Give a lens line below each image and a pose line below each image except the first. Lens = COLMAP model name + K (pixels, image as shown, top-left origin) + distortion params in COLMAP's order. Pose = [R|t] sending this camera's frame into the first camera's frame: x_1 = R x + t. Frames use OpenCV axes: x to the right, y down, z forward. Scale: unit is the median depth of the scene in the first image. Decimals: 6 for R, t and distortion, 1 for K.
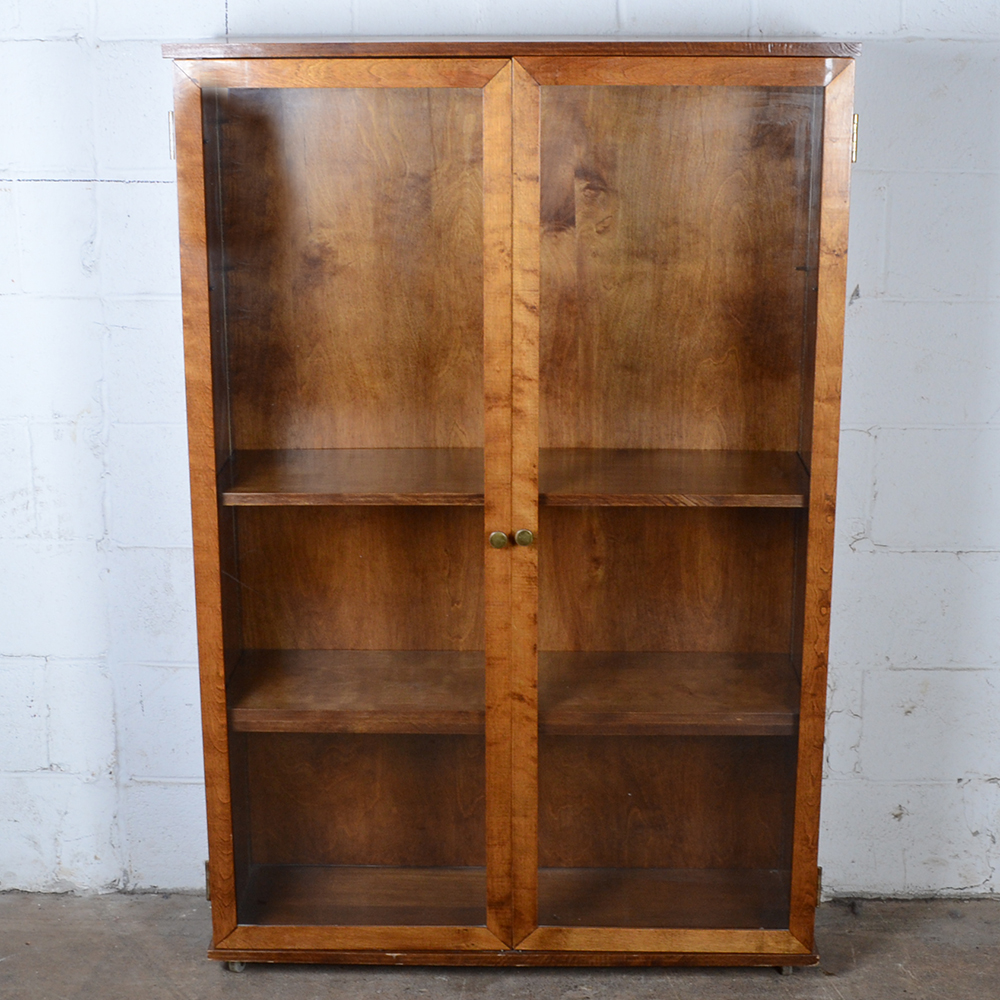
lens RADIAL K [[1961.7, 0, 519.3], [0, 1961.7, 512.8], [0, 0, 1]] dist [-0.068561, 0.021780]
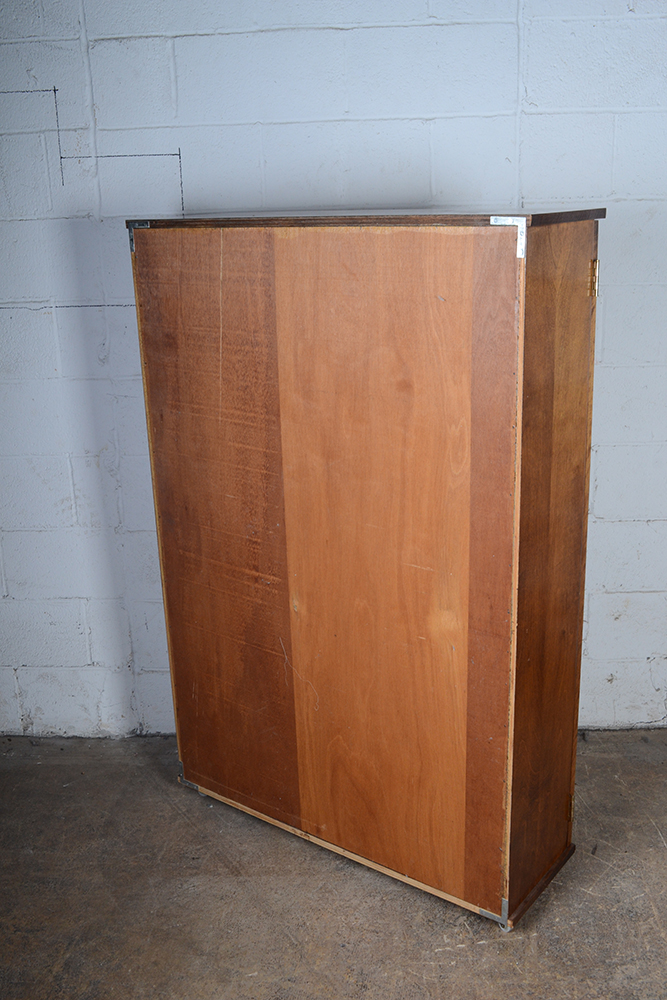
lens RADIAL K [[1027.4, 0, 333.5], [0, 1027.4, 500.0], [0, 0, 1]] dist [-0.071011, 0.017665]
pose [[0.999411, -0.026696, -0.021557, -0.016348], [0.027773, 0.998297, 0.051310, -0.049328], [0.020151, -0.051878, 0.998450, 0.163214]]
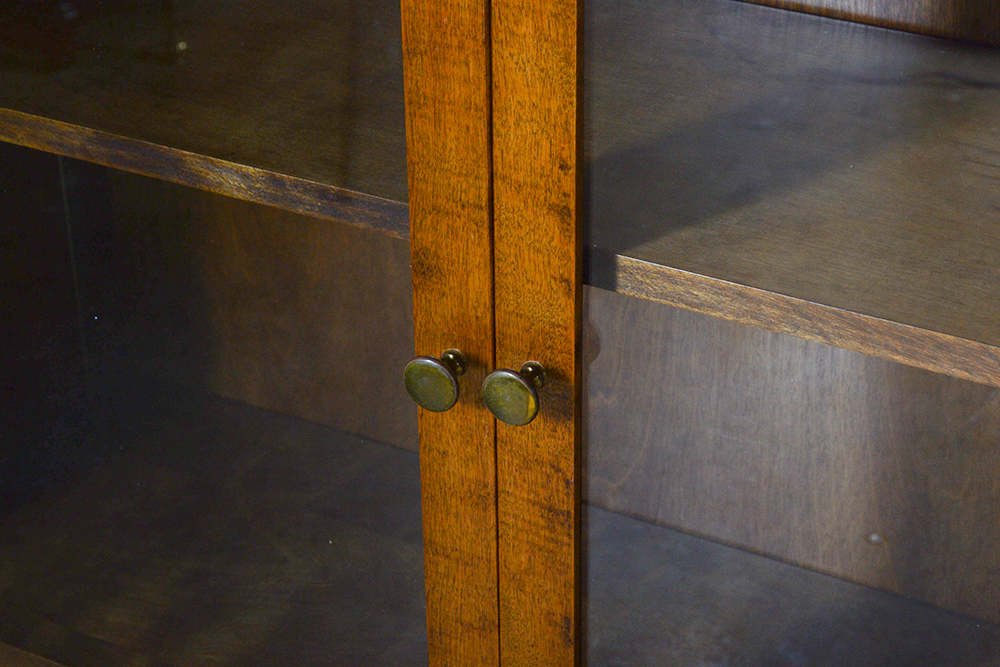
lens RADIAL K [[2323.5, 0, 500.0], [0, 2323.5, 333.5], [0, 0, 1]] dist [0.056966, -0.095045]
pose [[0.887343, 0.219992, -0.405248, 0.127965], [-0.109241, 0.954128, 0.278757, -0.085107], [0.447982, -0.203083, 0.870672, 0.650737]]
